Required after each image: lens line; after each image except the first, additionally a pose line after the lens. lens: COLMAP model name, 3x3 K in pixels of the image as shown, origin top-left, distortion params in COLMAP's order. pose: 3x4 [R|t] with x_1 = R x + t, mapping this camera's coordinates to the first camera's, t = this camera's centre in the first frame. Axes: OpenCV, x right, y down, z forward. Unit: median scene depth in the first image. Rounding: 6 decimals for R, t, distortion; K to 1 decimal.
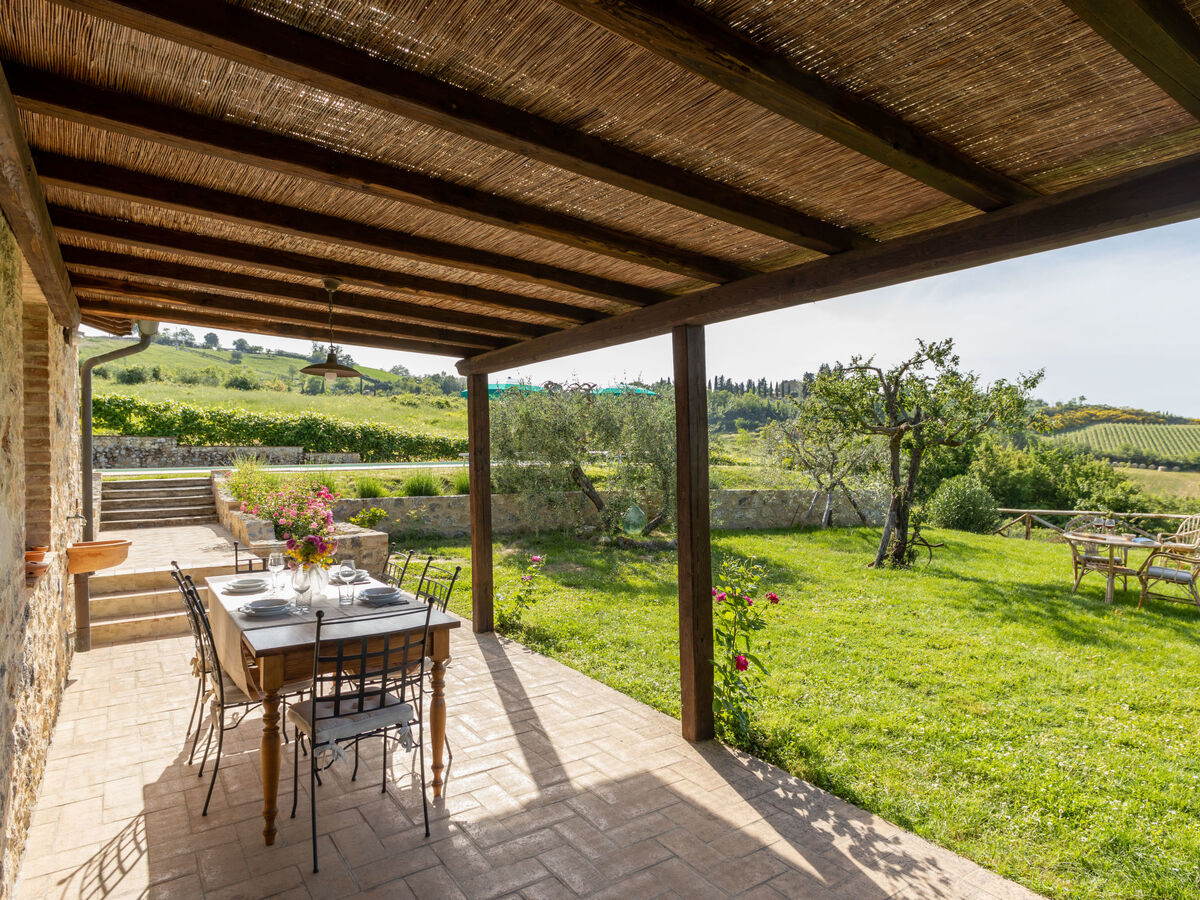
lens RADIAL K [[689.2, 0, 600.0], [0, 689.2, 450.0], [0, 0, 1]] dist [-0.001266, -0.000437]
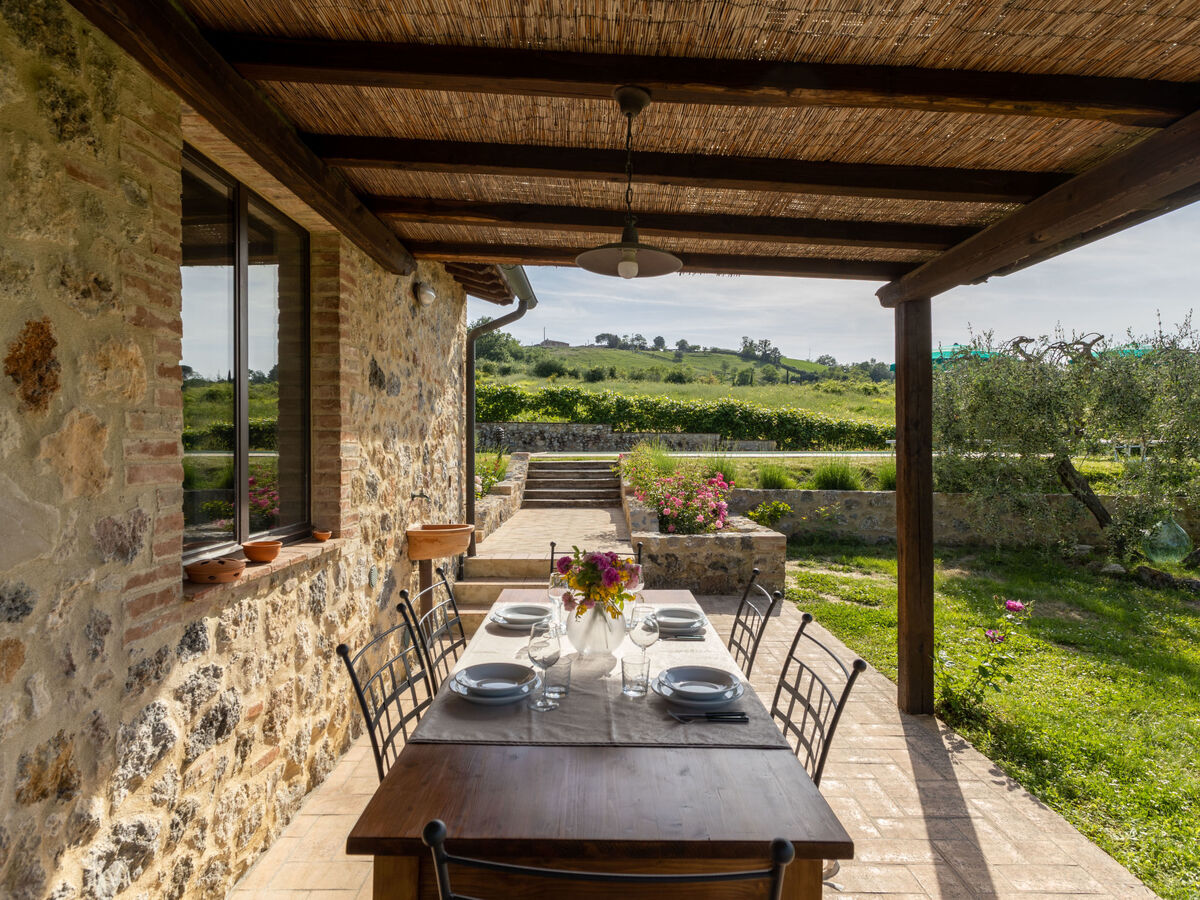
lens RADIAL K [[689.2, 0, 600.0], [0, 689.2, 450.0], [0, 0, 1]] dist [-0.001266, -0.000437]
pose [[0.825875, 0.016813, -0.563603, -0.029593], [-0.009568, 0.999829, 0.015806, 0.009255], [0.563772, -0.007661, 0.825895, 0.166793]]
